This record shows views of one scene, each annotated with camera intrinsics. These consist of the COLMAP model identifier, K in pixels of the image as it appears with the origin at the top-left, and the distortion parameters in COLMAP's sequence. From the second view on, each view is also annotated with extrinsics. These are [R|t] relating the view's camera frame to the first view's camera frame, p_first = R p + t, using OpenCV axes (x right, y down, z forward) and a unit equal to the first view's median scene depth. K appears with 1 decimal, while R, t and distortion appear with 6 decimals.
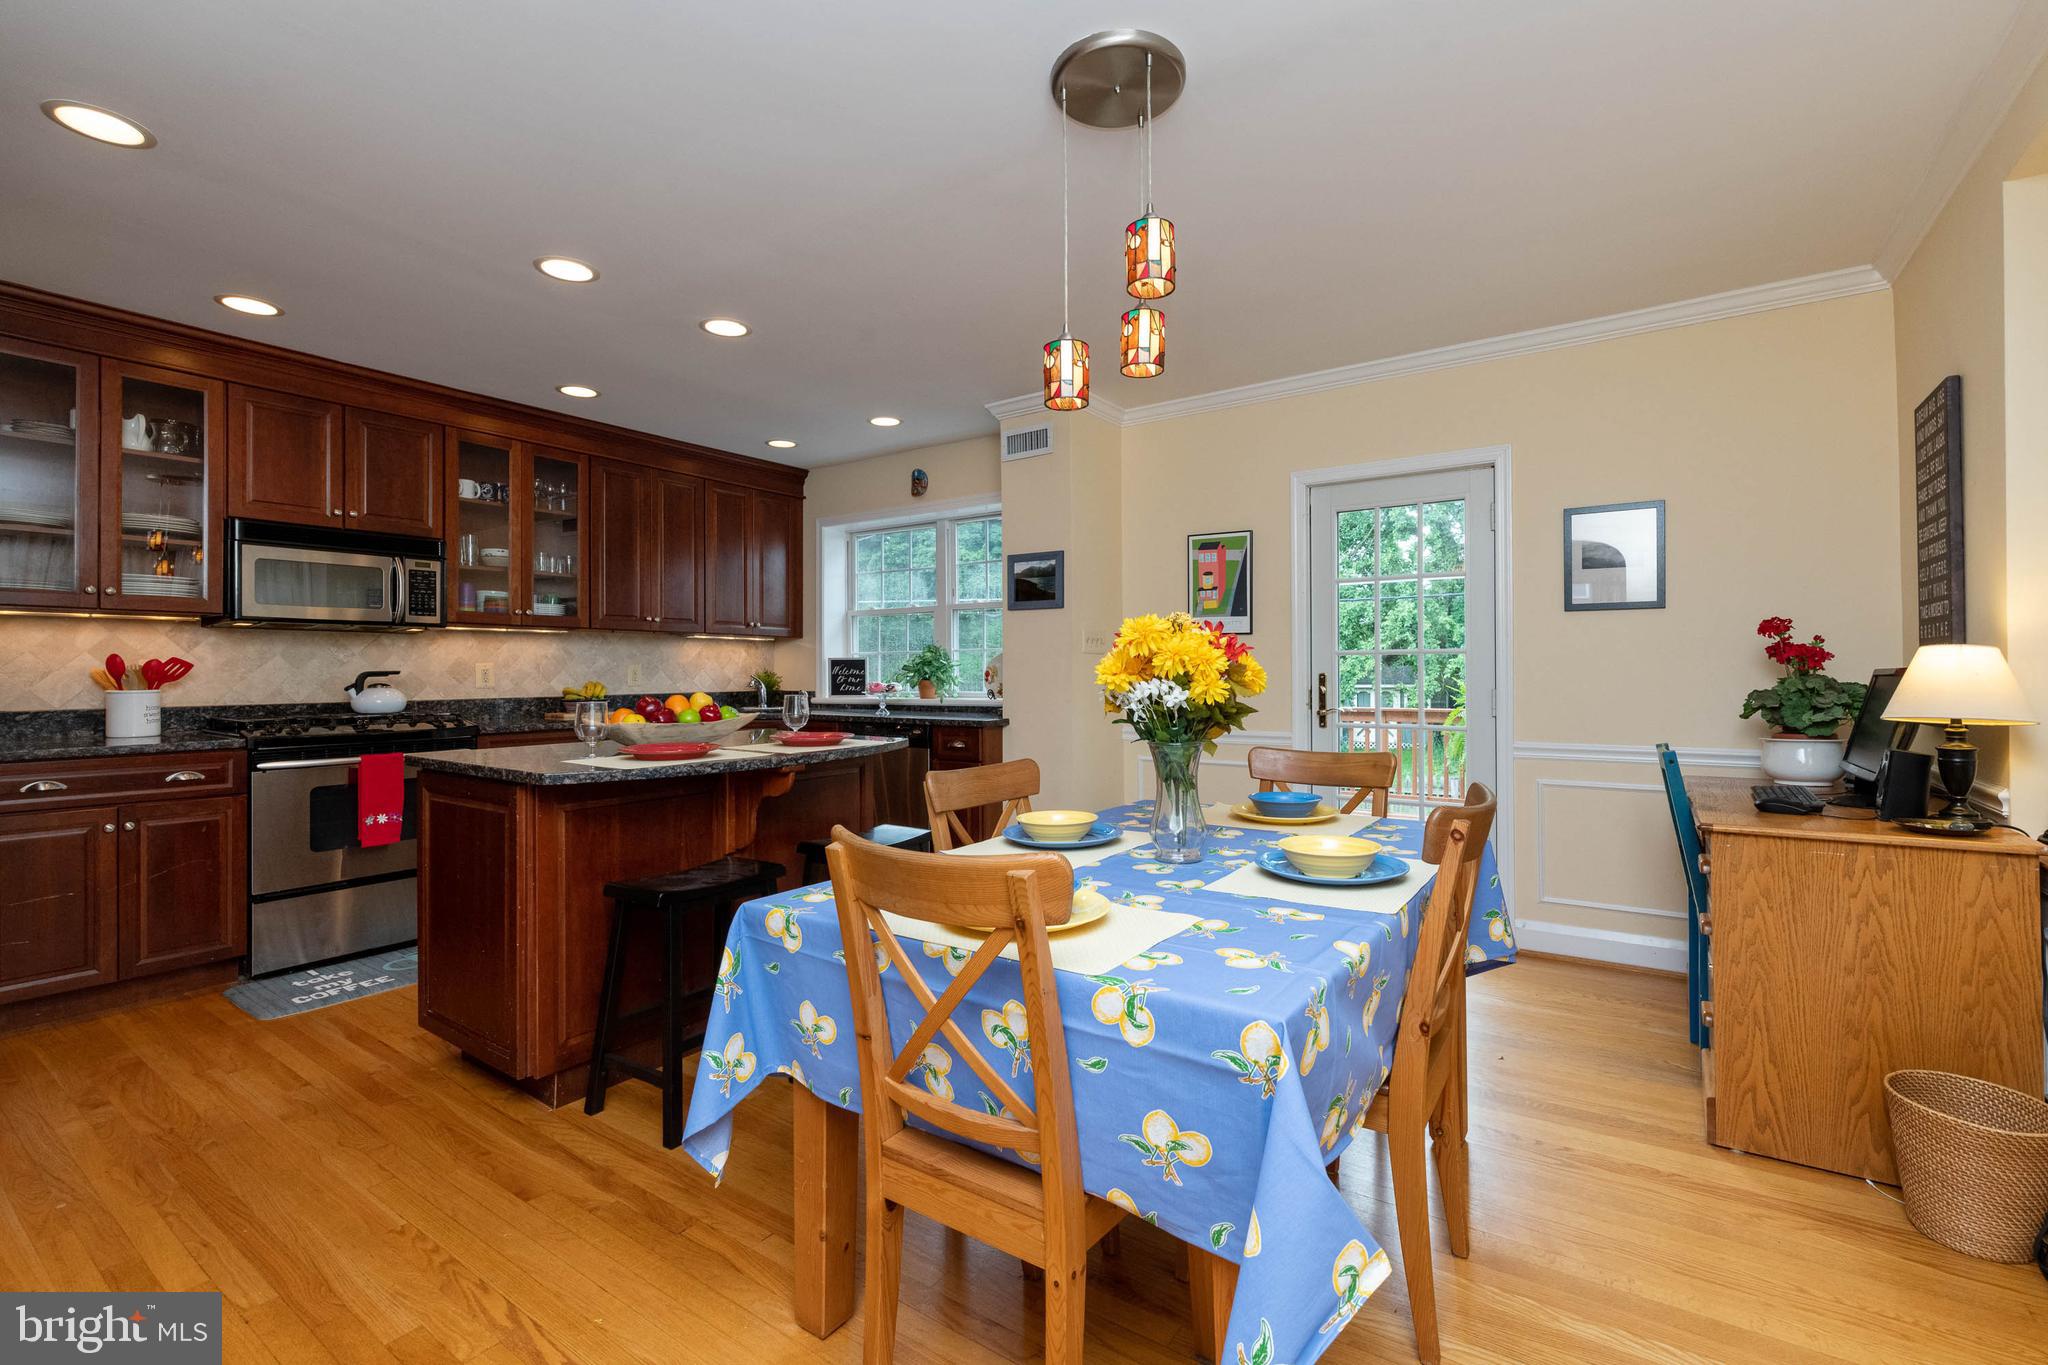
lens RADIAL K [[883.6, 0, 1040.2], [0, 883.6, 671.1], [0, 0, 1]] dist [-0.001124, -0.001638]
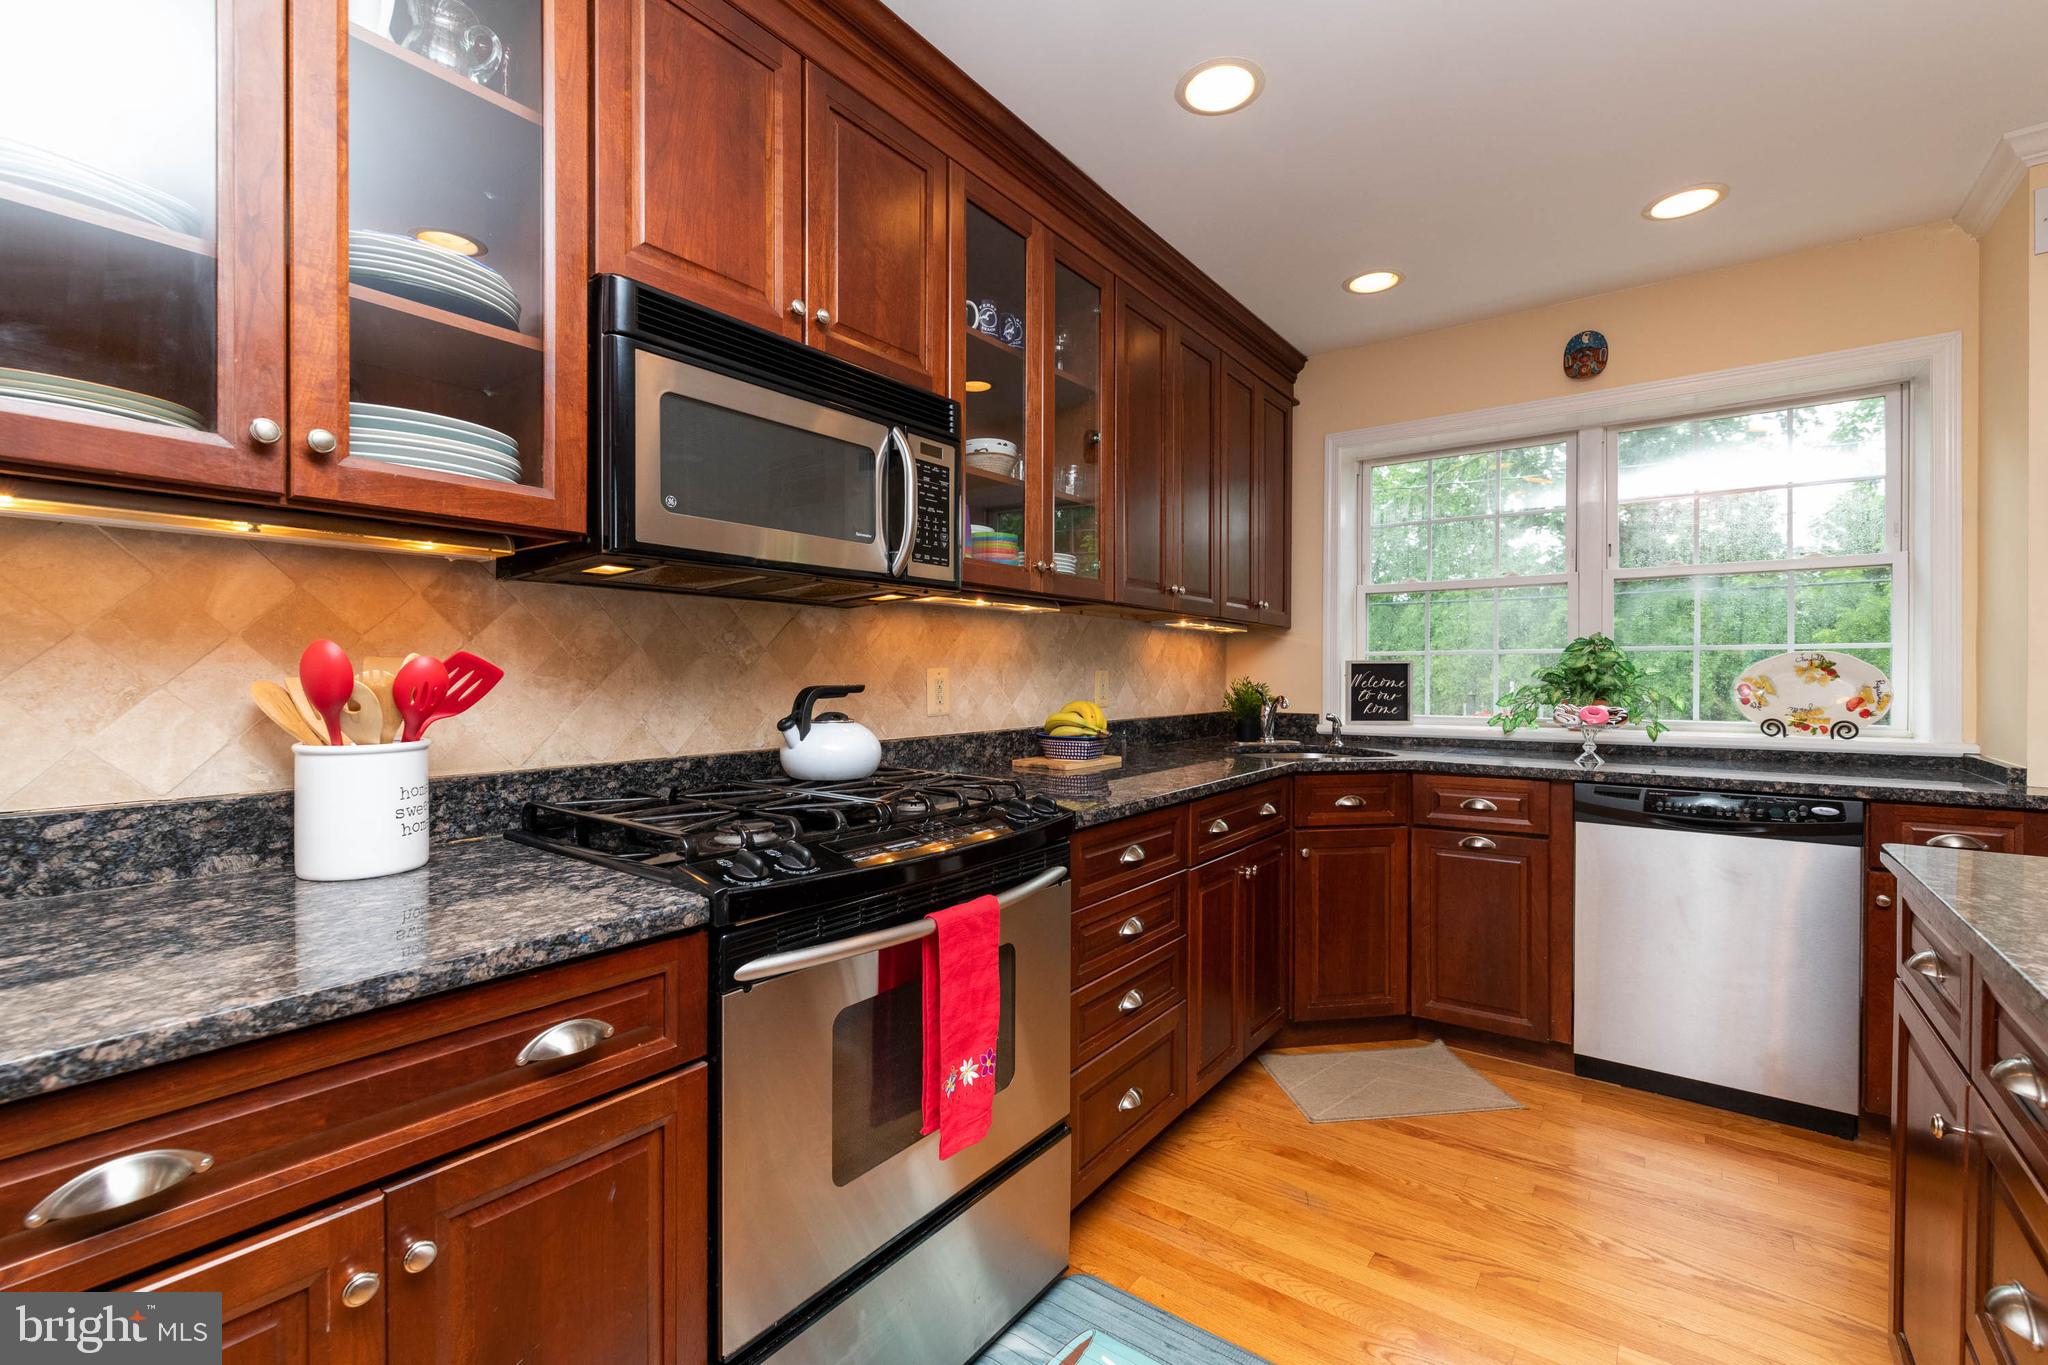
lens RADIAL K [[883.6, 0, 1039.7], [0, 883.6, 683.4], [0, 0, 1]] dist [-0.001124, -0.001638]
pose [[0.998904, 0.005135, -0.046517, -0.623433], [-0.004630, 0.999929, 0.010952, -0.006606], [0.046570, -0.010724, 0.998857, 0.552366]]
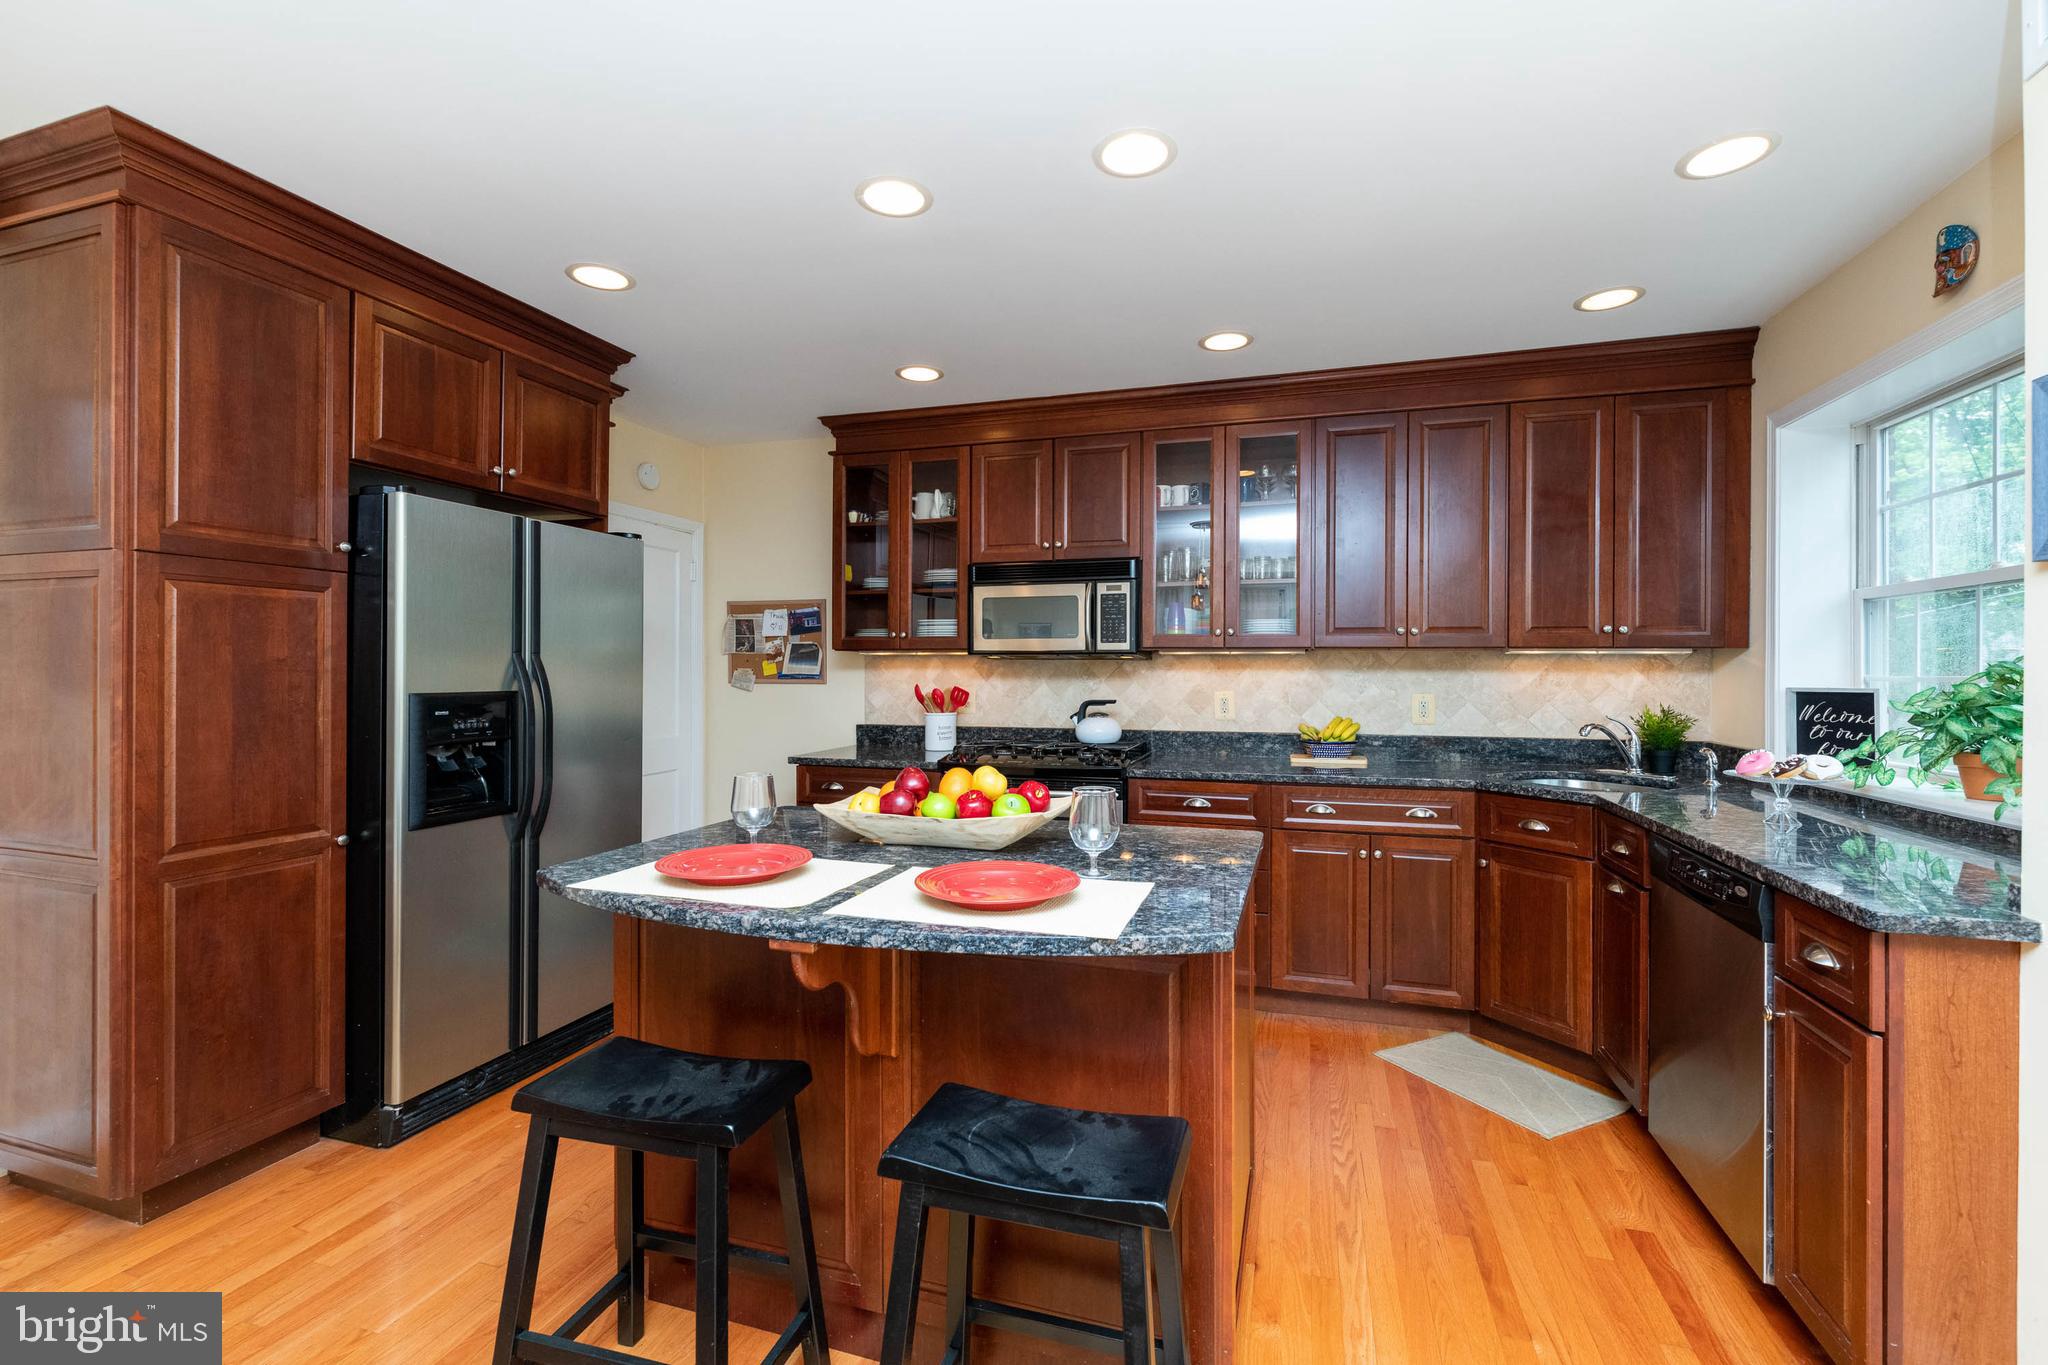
lens RADIAL K [[883.6, 0, 1037.5], [0, 883.6, 680.3], [0, 0, 1]] dist [-0.001124, -0.001638]
pose [[0.283642, 0.015022, -0.958813, 0.173458], [-0.003856, 0.999887, 0.014524, -0.035999], [0.958922, -0.000423, 0.283668, 0.660218]]
